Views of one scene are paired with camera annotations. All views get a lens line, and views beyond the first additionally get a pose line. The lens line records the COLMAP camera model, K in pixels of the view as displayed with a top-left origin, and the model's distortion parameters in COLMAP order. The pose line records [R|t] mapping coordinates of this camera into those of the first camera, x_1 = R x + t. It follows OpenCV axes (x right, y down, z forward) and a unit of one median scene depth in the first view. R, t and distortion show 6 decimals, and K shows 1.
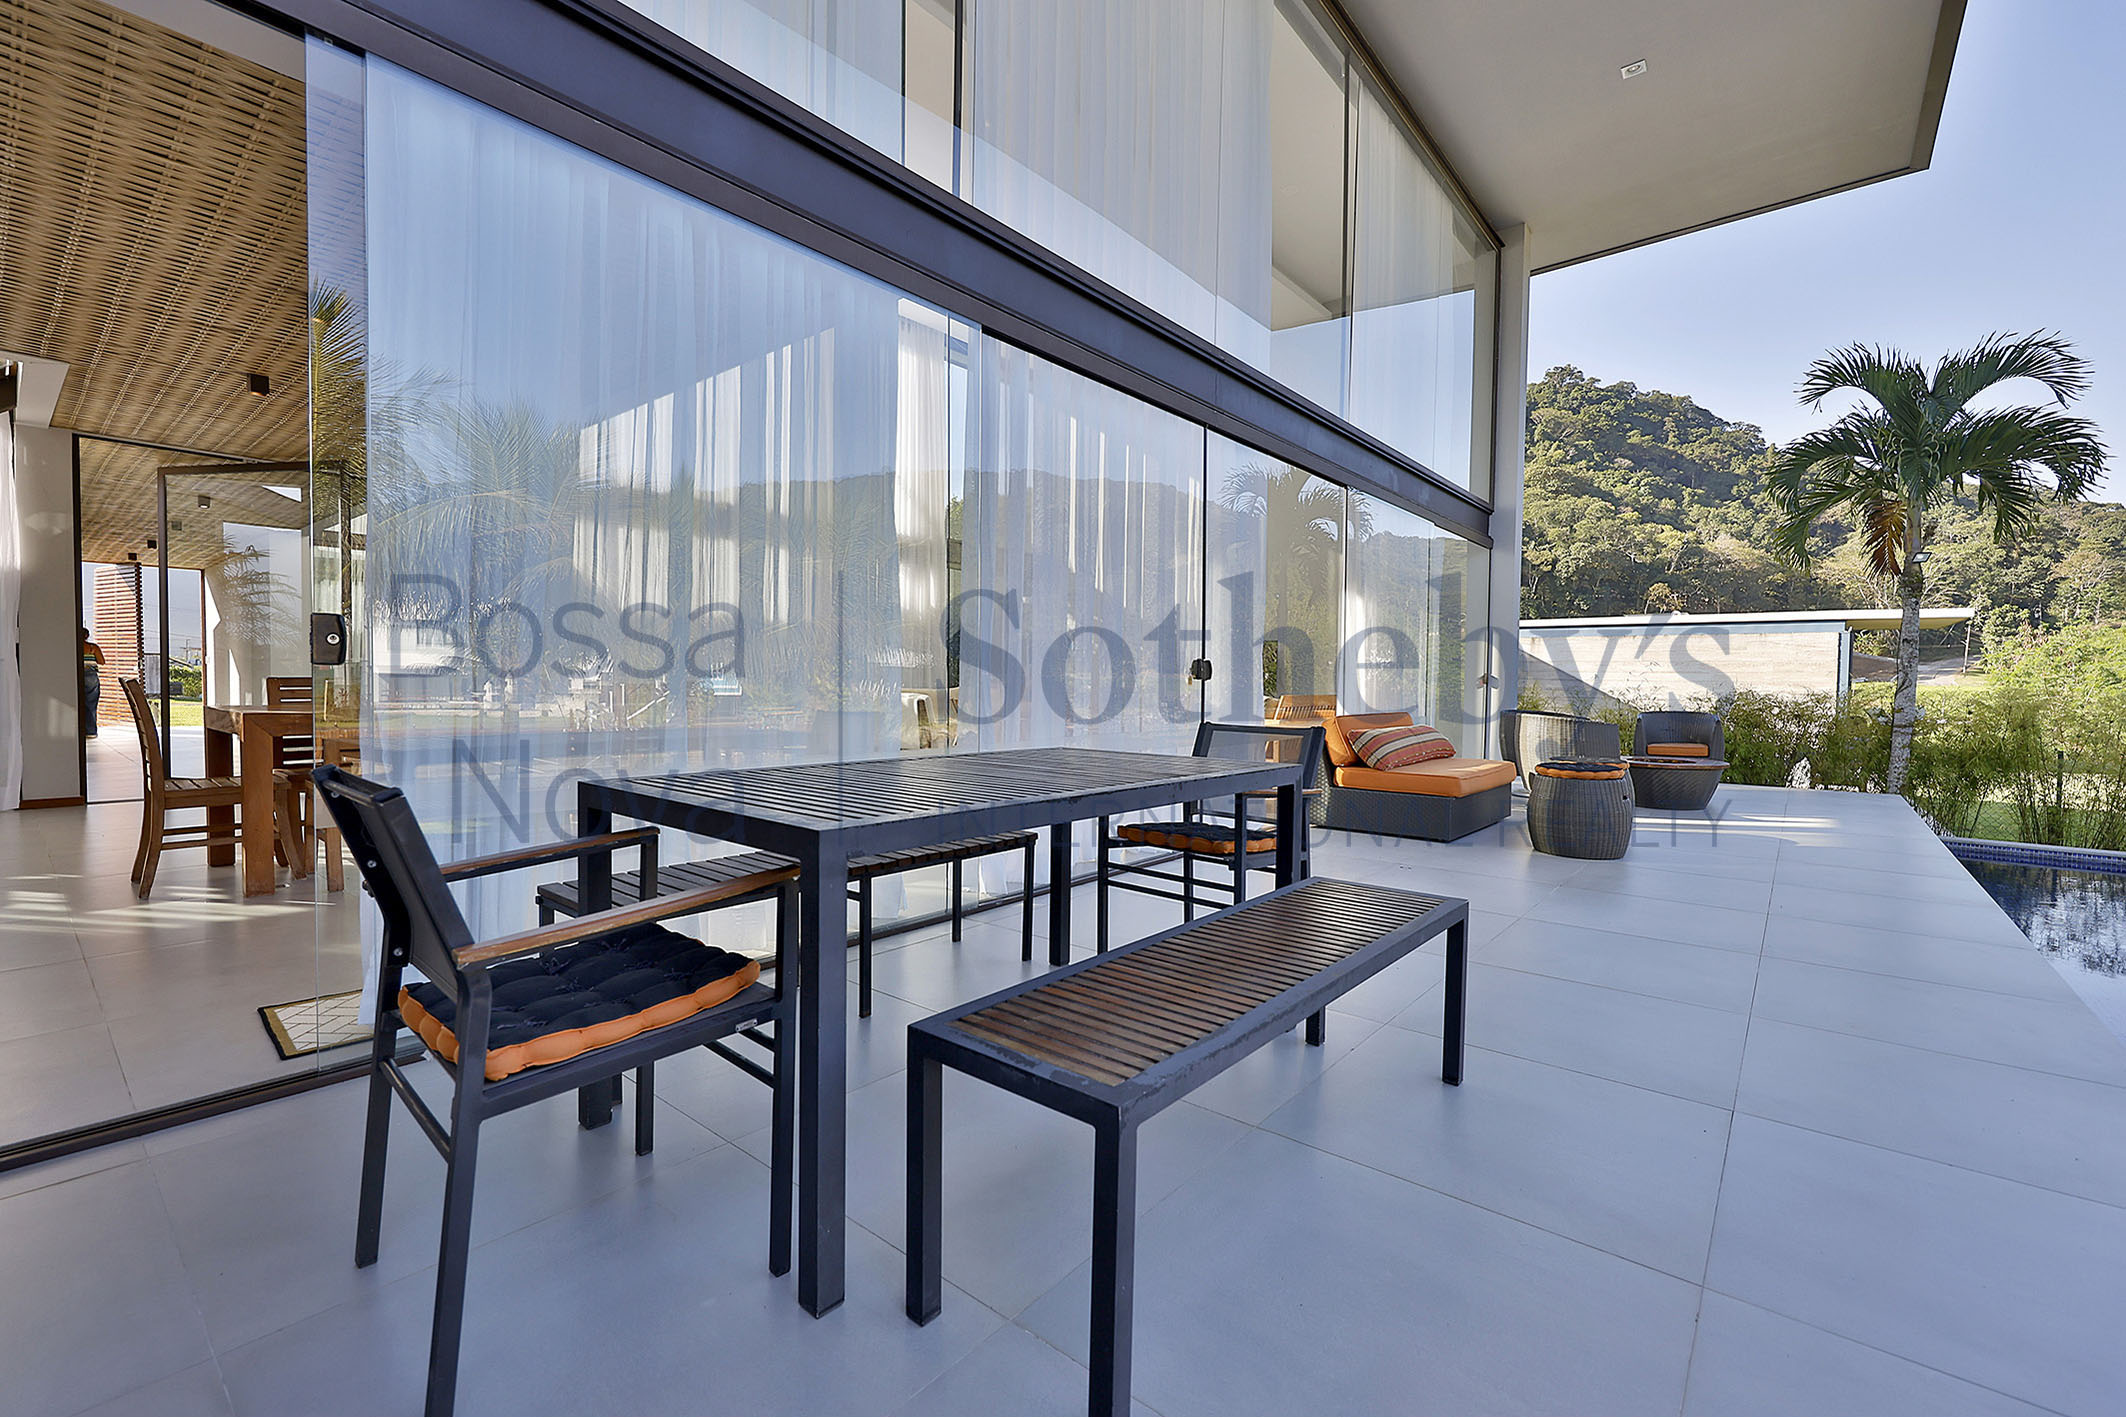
lens RADIAL K [[902.9, 0, 1059.4], [0, 902.9, 710.9], [0, 0, 1]] dist [-0.003288, 0.002950]
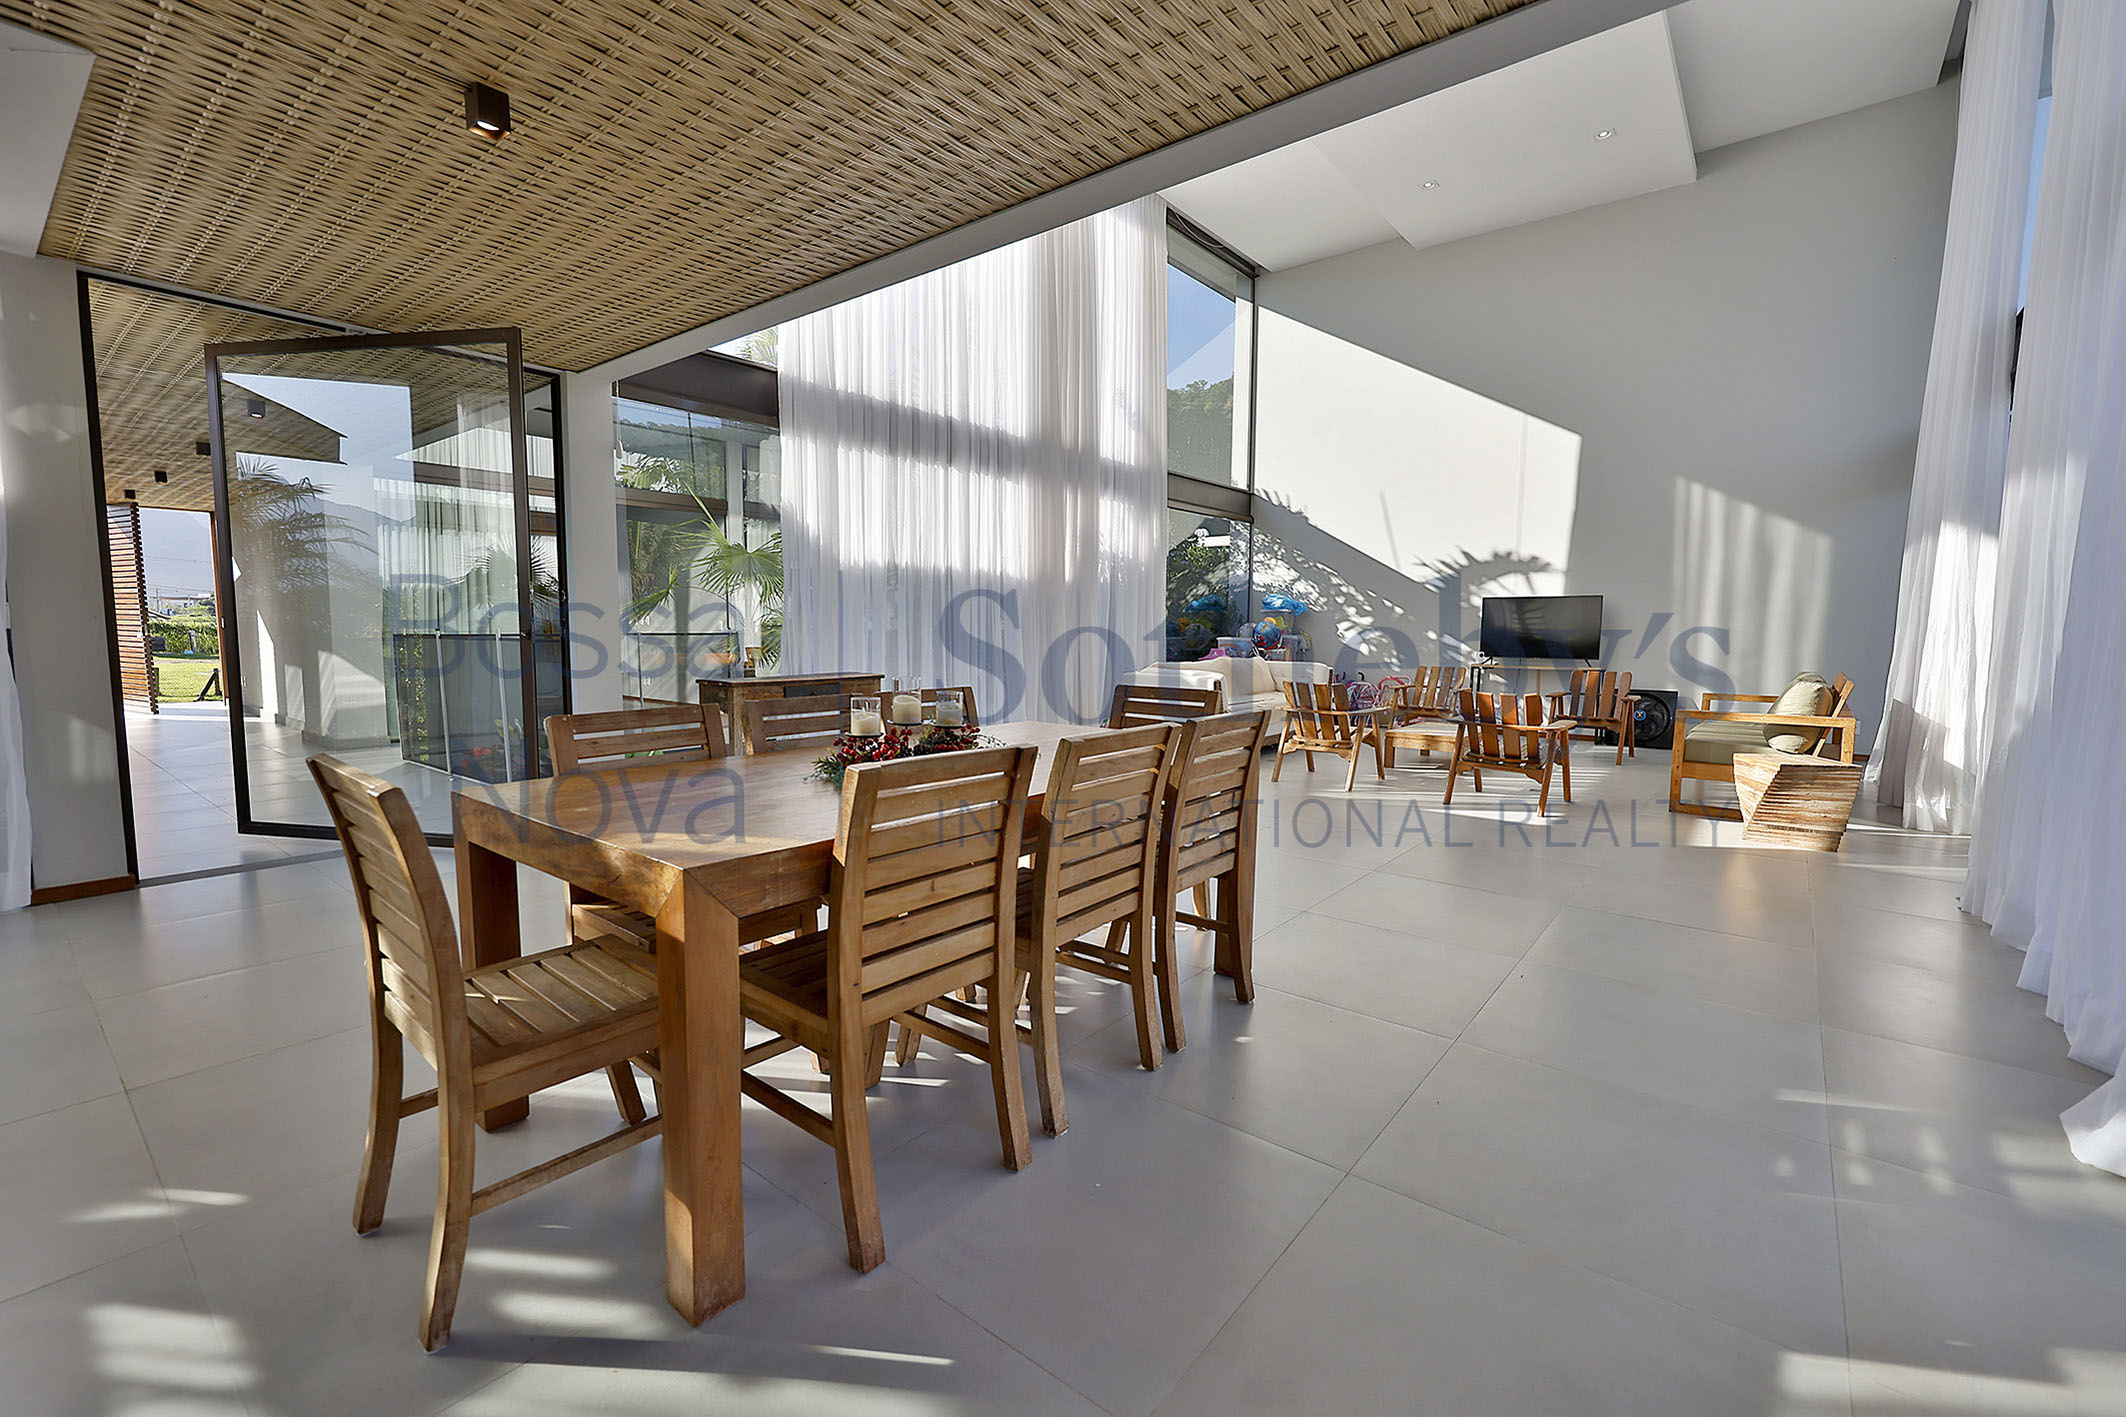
lens RADIAL K [[902.9, 0, 1065.3], [0, 902.9, 705.1], [0, 0, 1]] dist [-0.003288, 0.002950]
pose [[0.999843, -0.006181, 0.016636, -0.447033], [0.005294, 0.998590, 0.052828, -0.048189], [-0.016939, -0.052732, 0.998465, 0.373945]]
